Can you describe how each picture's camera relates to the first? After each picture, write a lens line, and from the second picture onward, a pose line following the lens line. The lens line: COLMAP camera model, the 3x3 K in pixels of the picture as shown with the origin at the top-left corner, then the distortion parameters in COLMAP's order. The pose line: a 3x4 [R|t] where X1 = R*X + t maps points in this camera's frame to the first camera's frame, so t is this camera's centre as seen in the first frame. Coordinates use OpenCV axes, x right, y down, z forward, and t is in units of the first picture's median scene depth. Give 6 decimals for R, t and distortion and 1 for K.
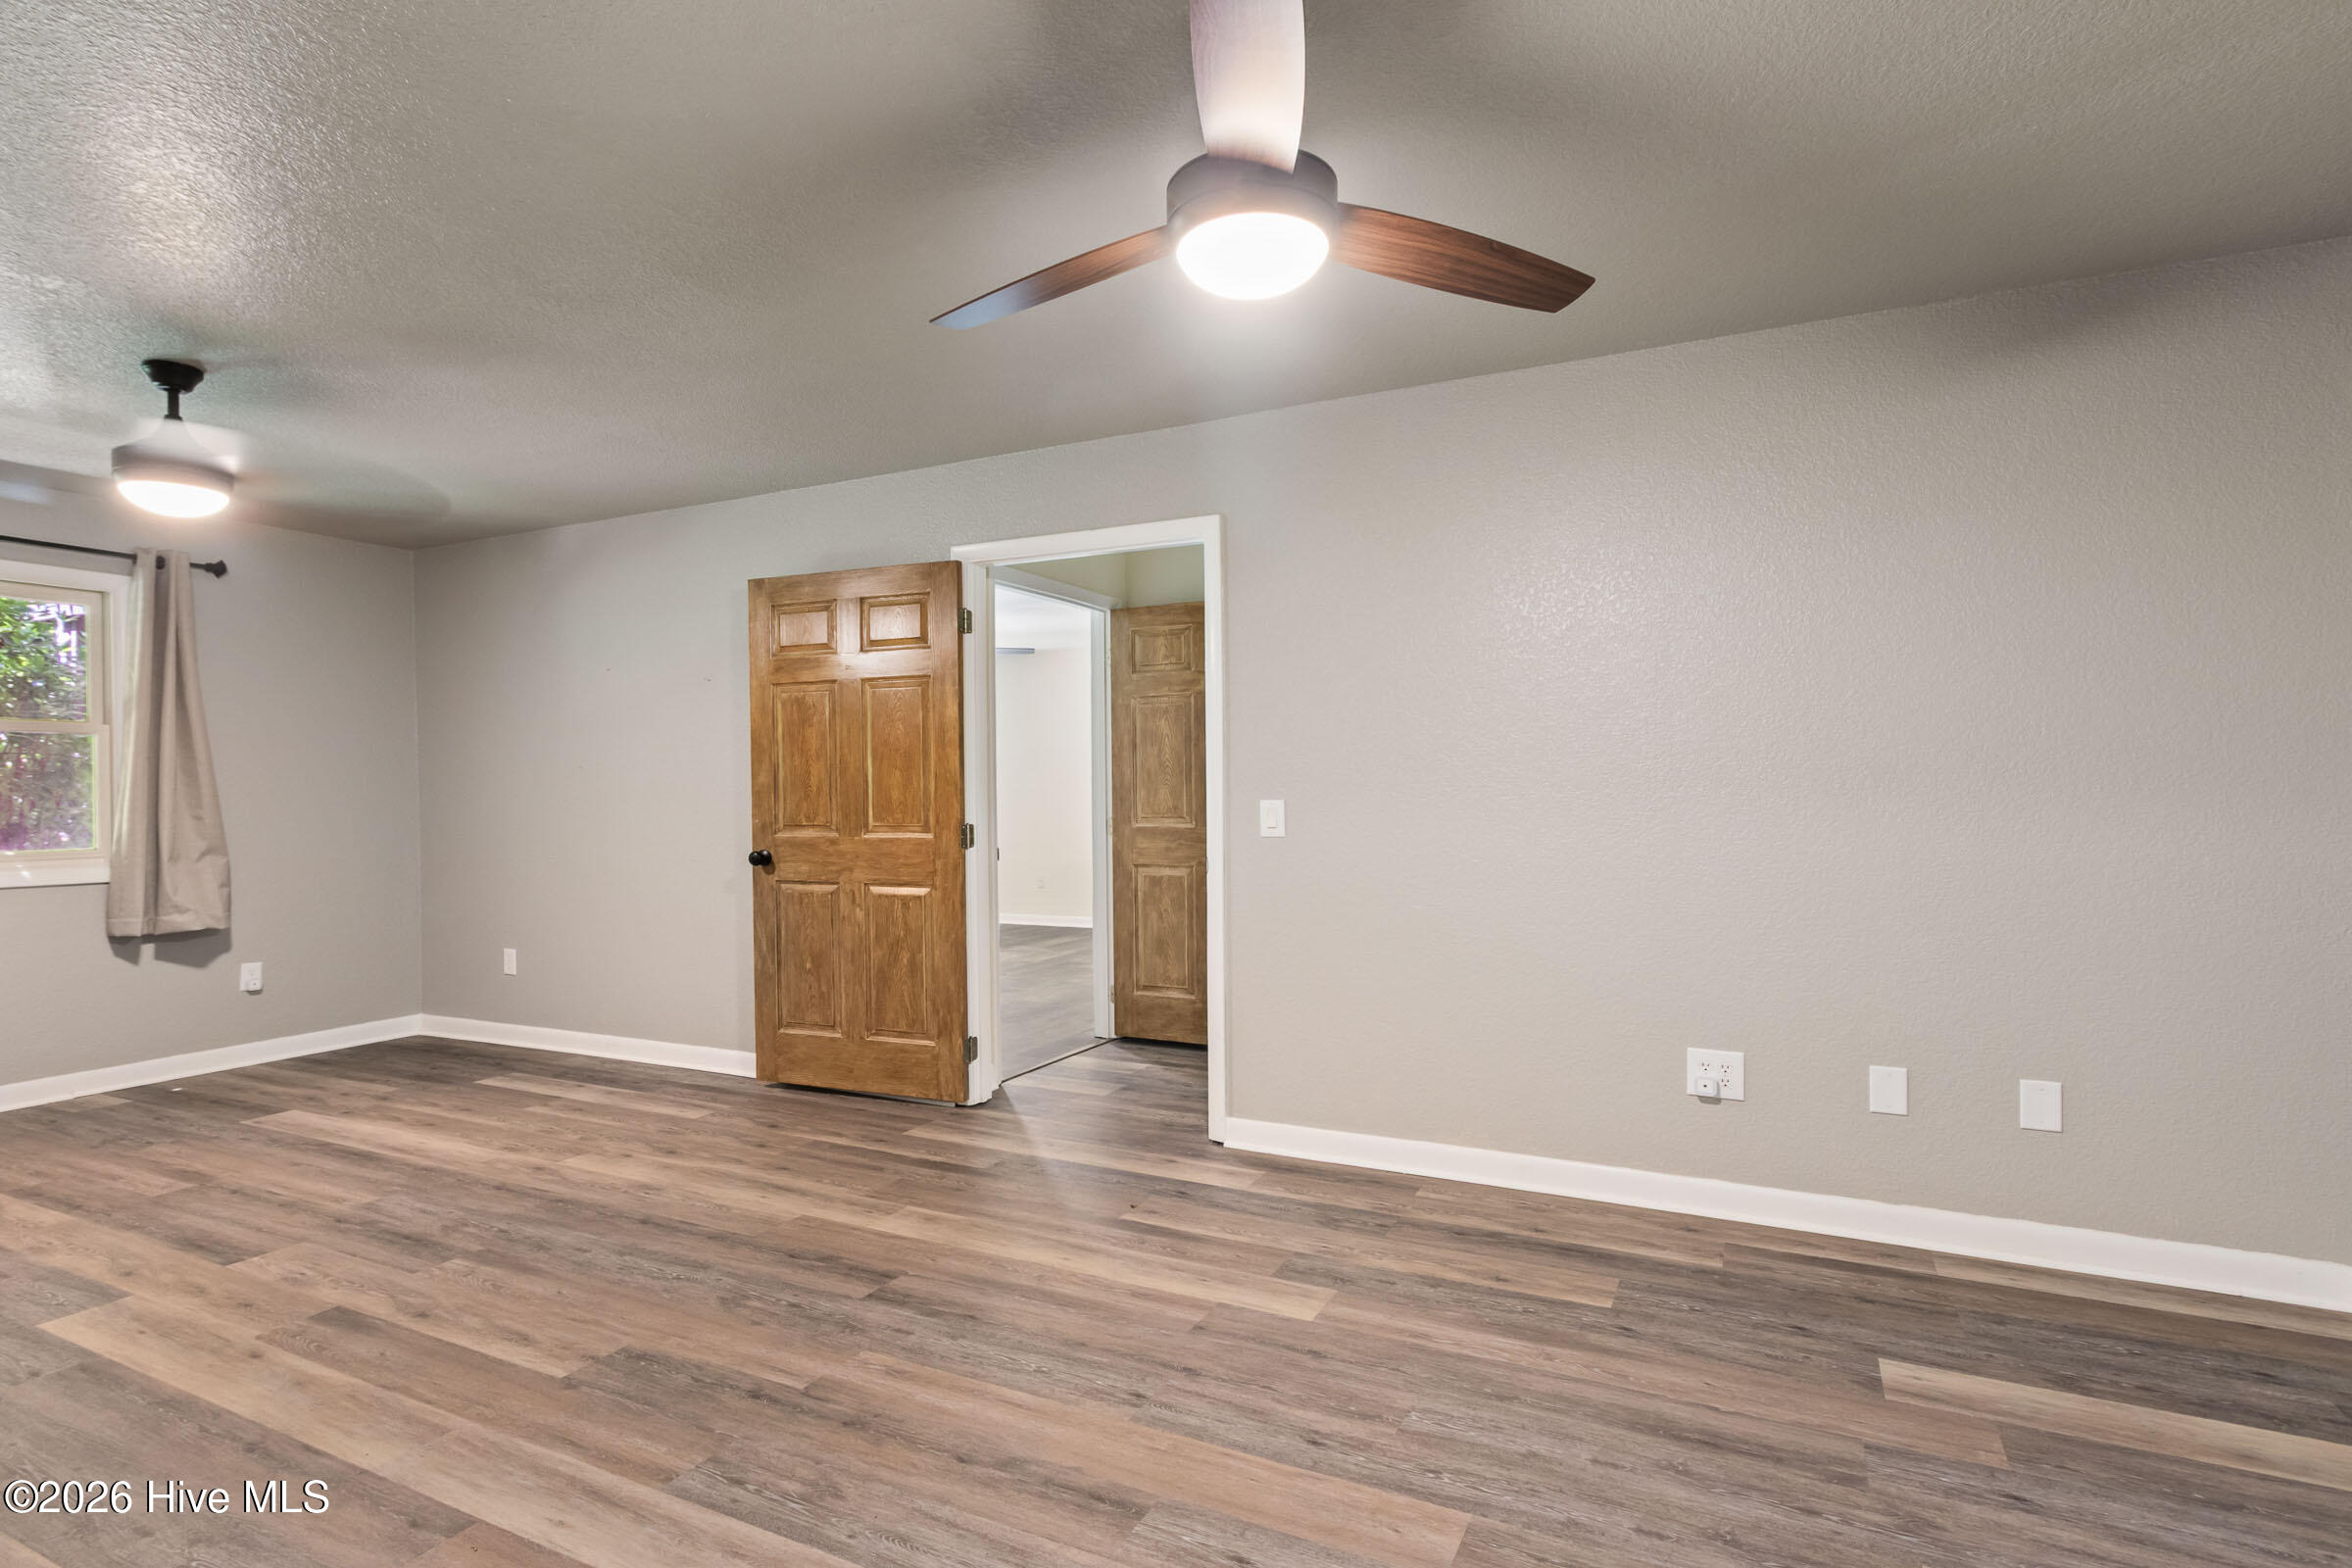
lens RADIAL K [[1123.1, 0, 1179.2], [0, 1123.1, 788.8], [0, 0, 1]] dist [-0.000158, -0.001840]
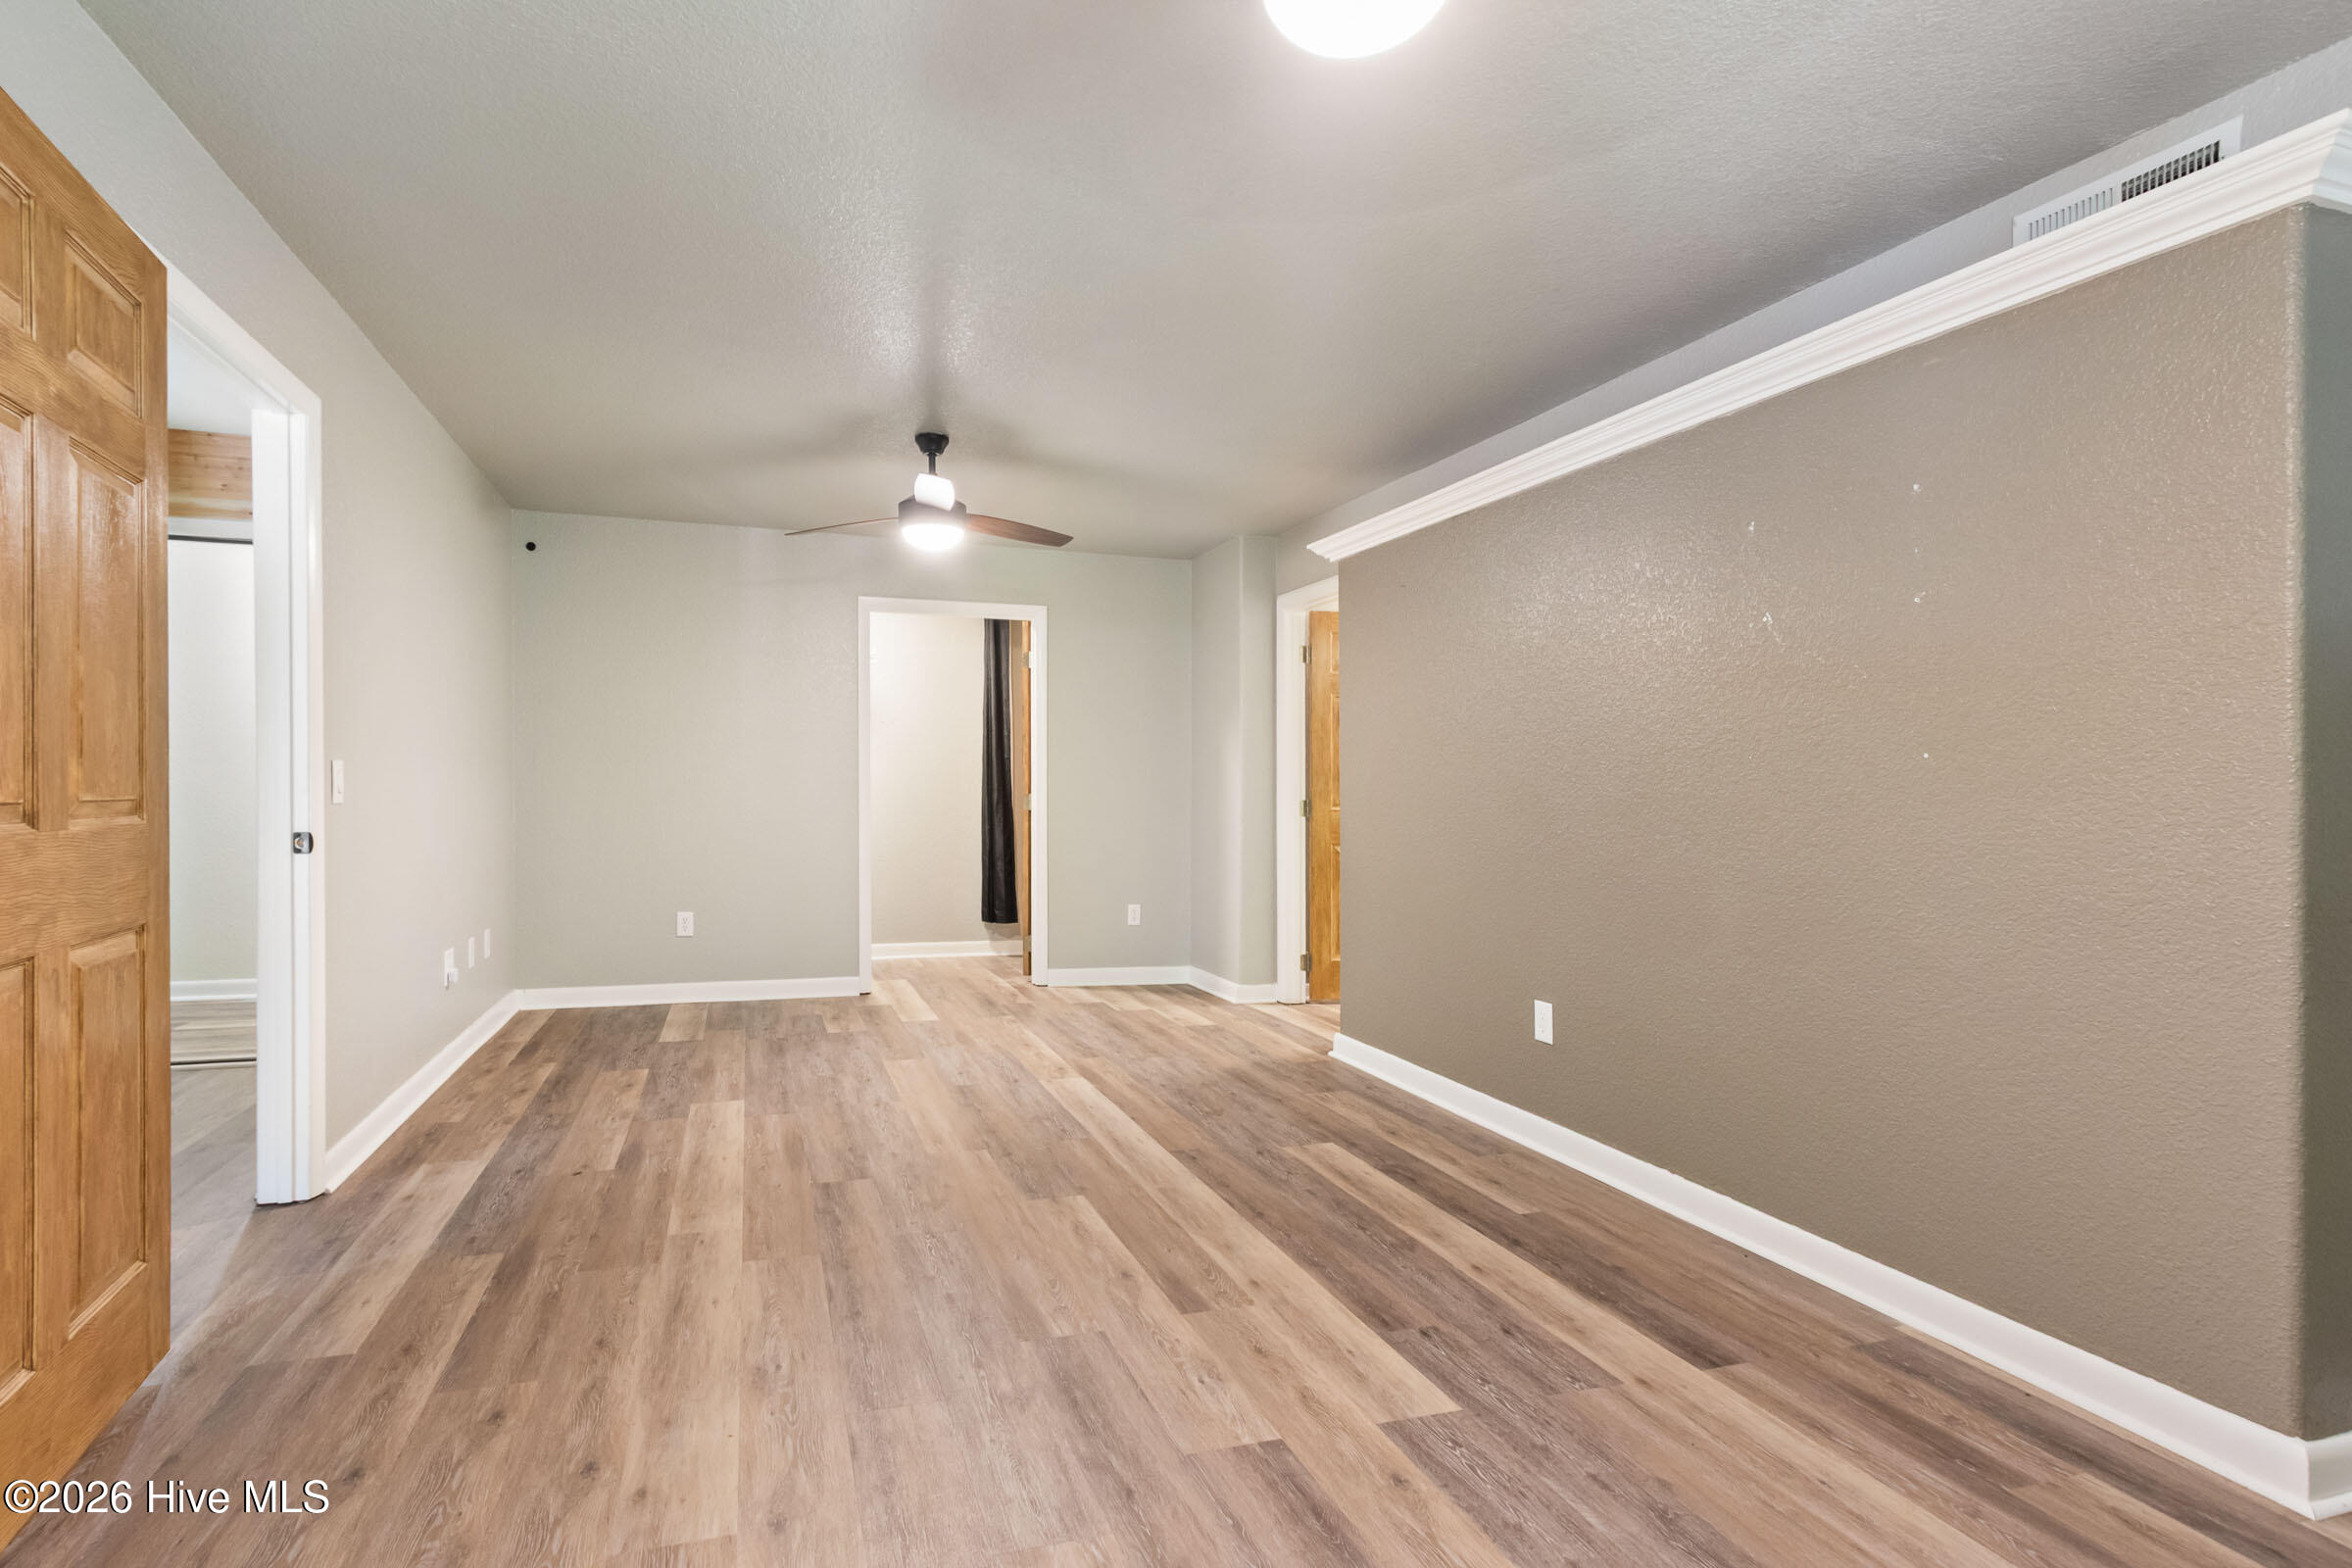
lens RADIAL K [[1123.1, 0, 1177.6], [0, 1123.1, 790.1], [0, 0, 1]] dist [-0.000158, -0.001840]
pose [[-0.712052, -0.003438, 0.702118, -1.266624], [-0.005535, 0.999984, -0.000717, 0.032340], [-0.702105, -0.004397, -0.712060, 1.511709]]
